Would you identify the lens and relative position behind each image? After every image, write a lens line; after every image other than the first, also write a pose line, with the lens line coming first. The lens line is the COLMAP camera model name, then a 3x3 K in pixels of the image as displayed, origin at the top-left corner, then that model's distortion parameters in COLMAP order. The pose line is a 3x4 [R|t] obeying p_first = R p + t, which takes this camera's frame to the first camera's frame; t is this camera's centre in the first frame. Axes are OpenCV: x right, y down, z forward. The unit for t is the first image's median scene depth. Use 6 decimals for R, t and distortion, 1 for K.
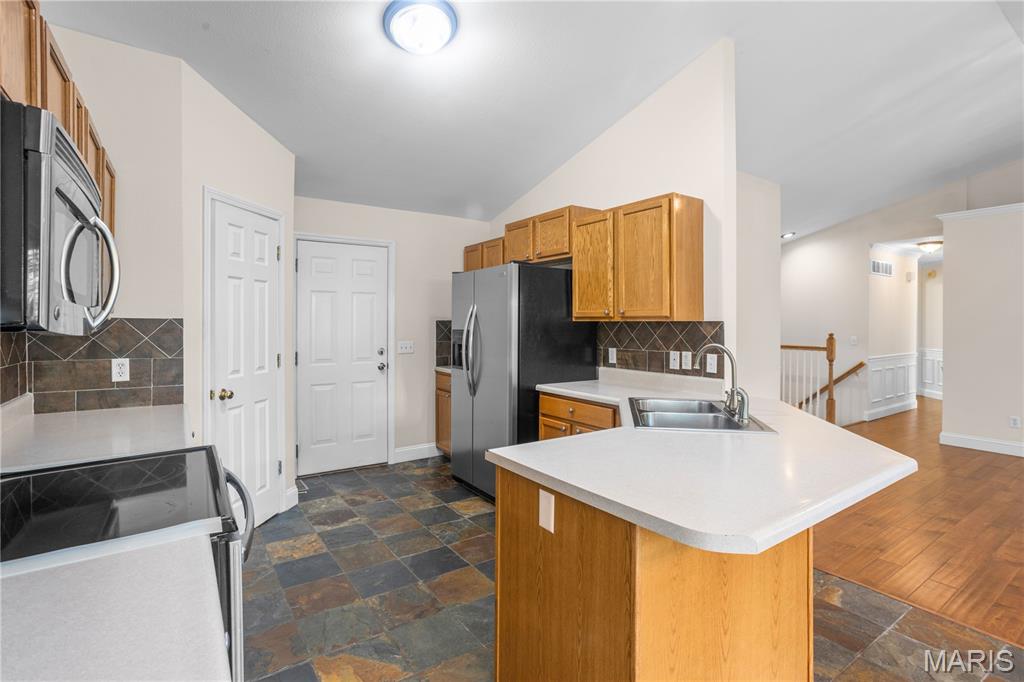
lens RADIAL K [[486.6, 0, 515.9], [0, 486.6, 330.5], [0, 0, 1]] dist [-0.055790, 0.035271]
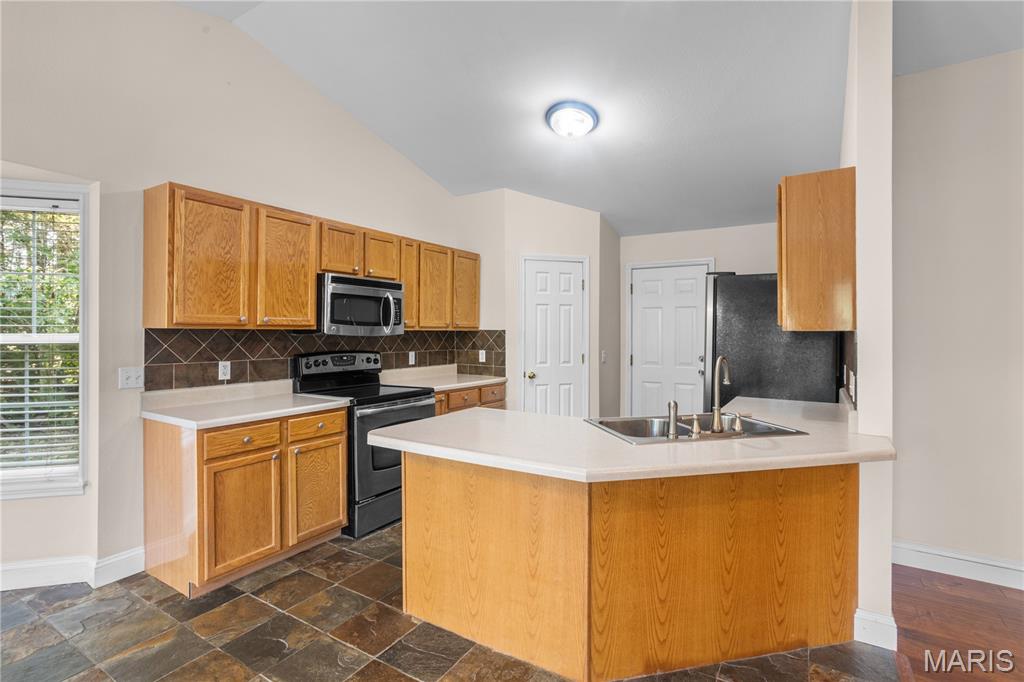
lens RADIAL K [[486.6, 0, 515.9], [0, 486.6, 330.5], [0, 0, 1]] dist [-0.055790, 0.035271]
pose [[0.417962, -0.002713, -0.908460, 0.749336], [-0.018338, 0.999767, -0.011422, -0.001587], [0.908279, 0.021434, 0.417815, 0.202494]]
